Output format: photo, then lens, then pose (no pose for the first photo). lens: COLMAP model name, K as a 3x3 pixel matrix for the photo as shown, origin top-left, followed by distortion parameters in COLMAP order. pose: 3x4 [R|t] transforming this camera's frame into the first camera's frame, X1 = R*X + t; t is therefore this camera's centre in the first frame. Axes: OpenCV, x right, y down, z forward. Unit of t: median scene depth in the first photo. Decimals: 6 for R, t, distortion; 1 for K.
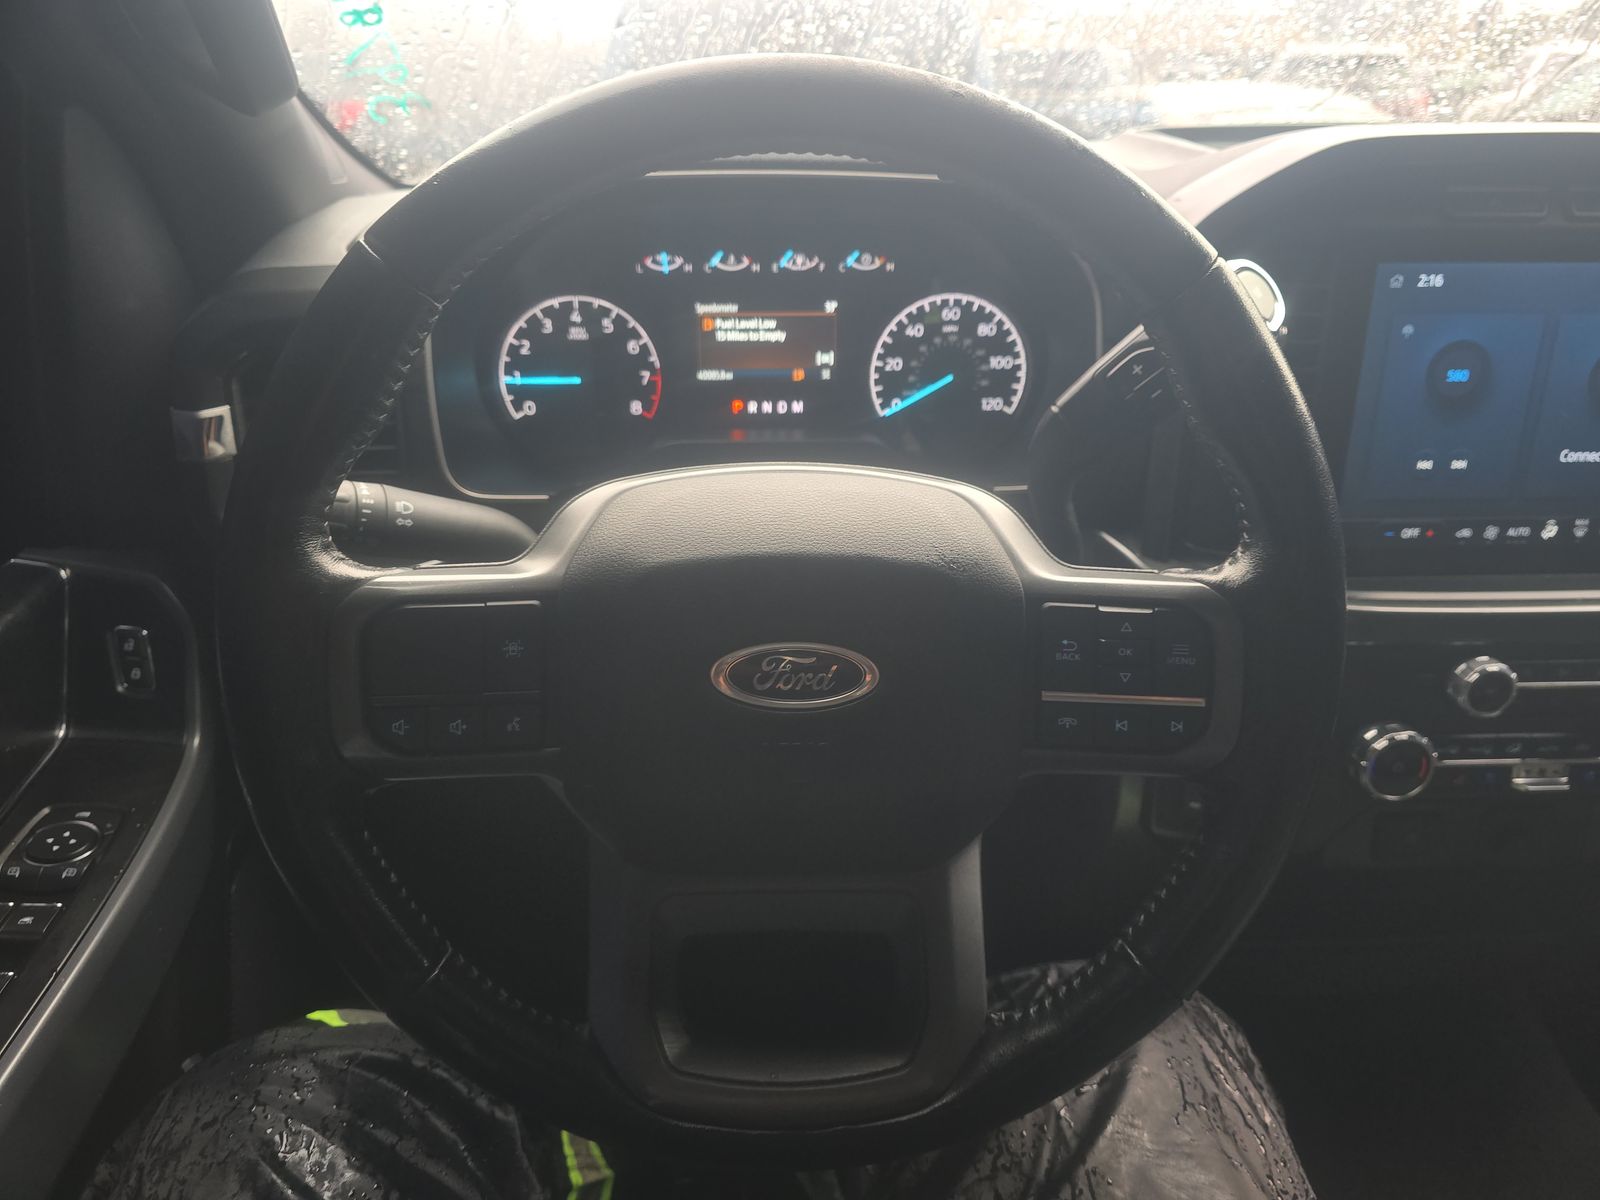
lens RADIAL K [[1078.5, 0, 789.2], [0, 1078.5, 587.8], [0, 0, 1]] dist [0.053077, -0.049221]
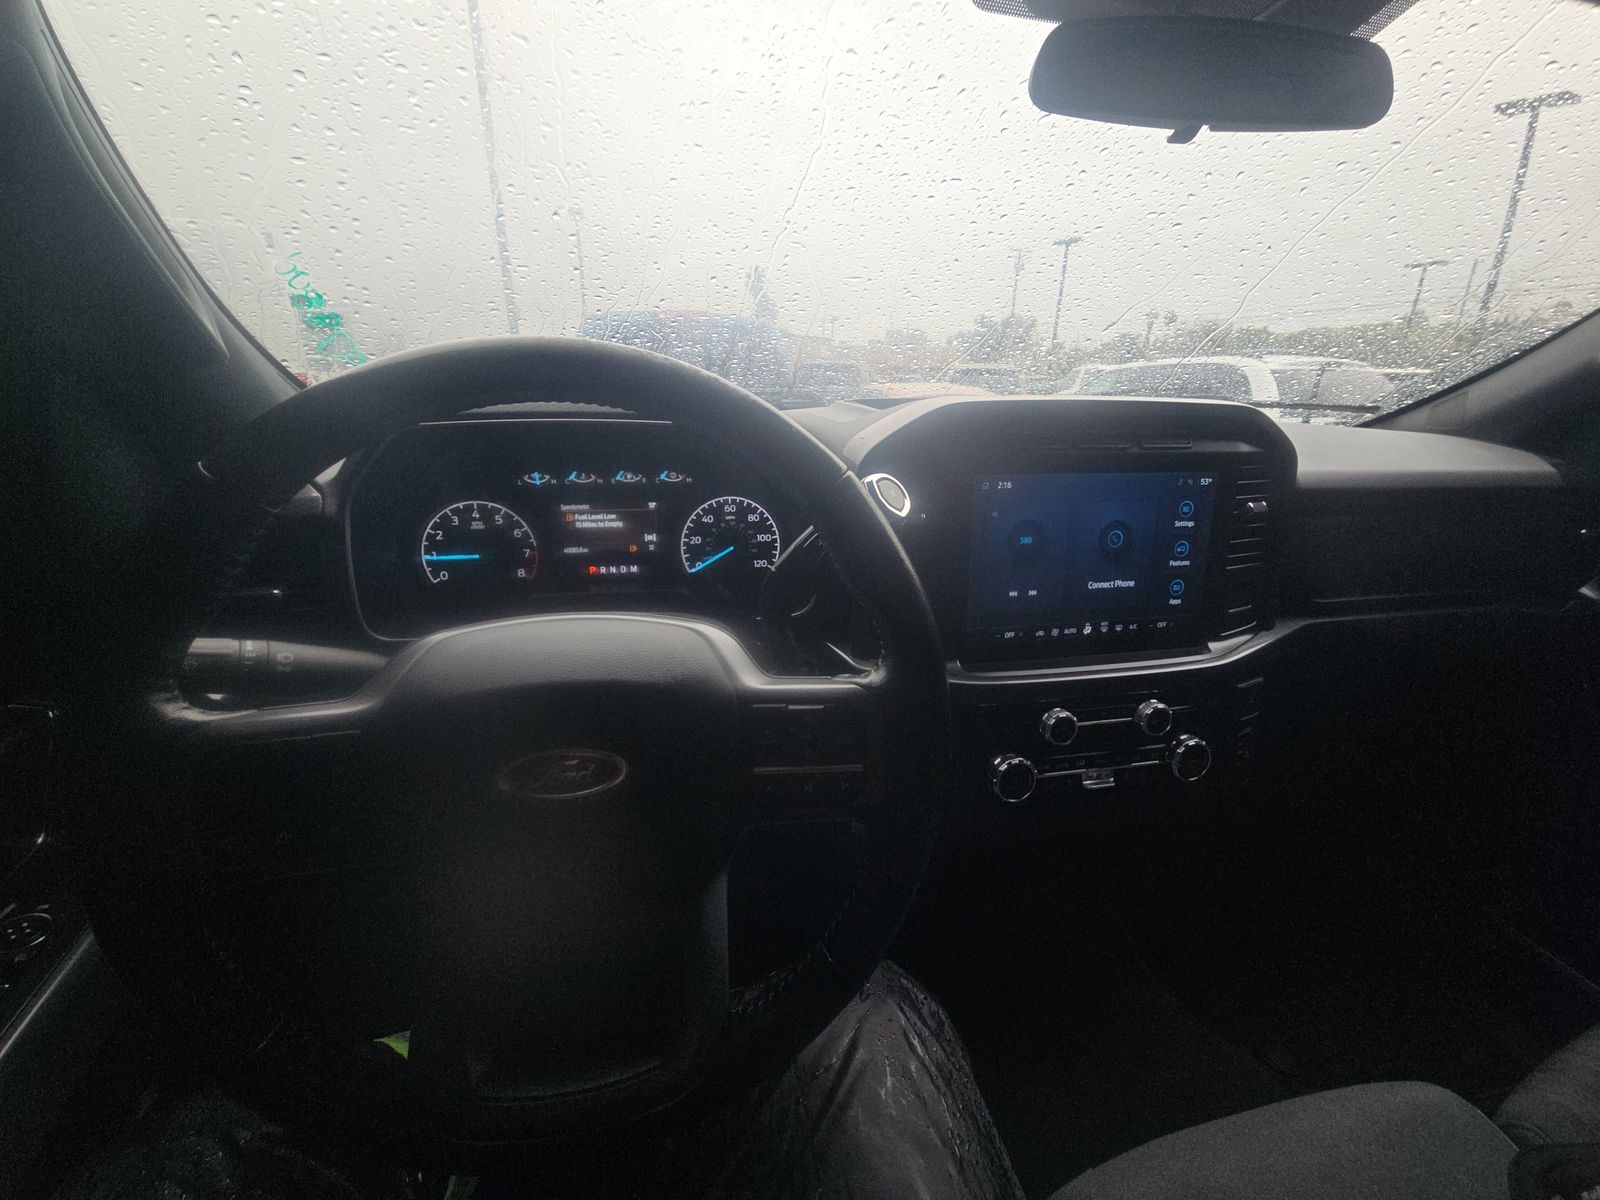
lens RADIAL K [[630.5, 0, 795.3], [0, 630.5, 599.4], [0, 0, 1]] dist [0.013657, -0.001374]
pose [[0.989262, -0.037854, 0.141166, 0.110839], [0.052354, 0.993562, -0.100466, -0.023217], [-0.136454, 0.106778, 0.984875, 0.094318]]
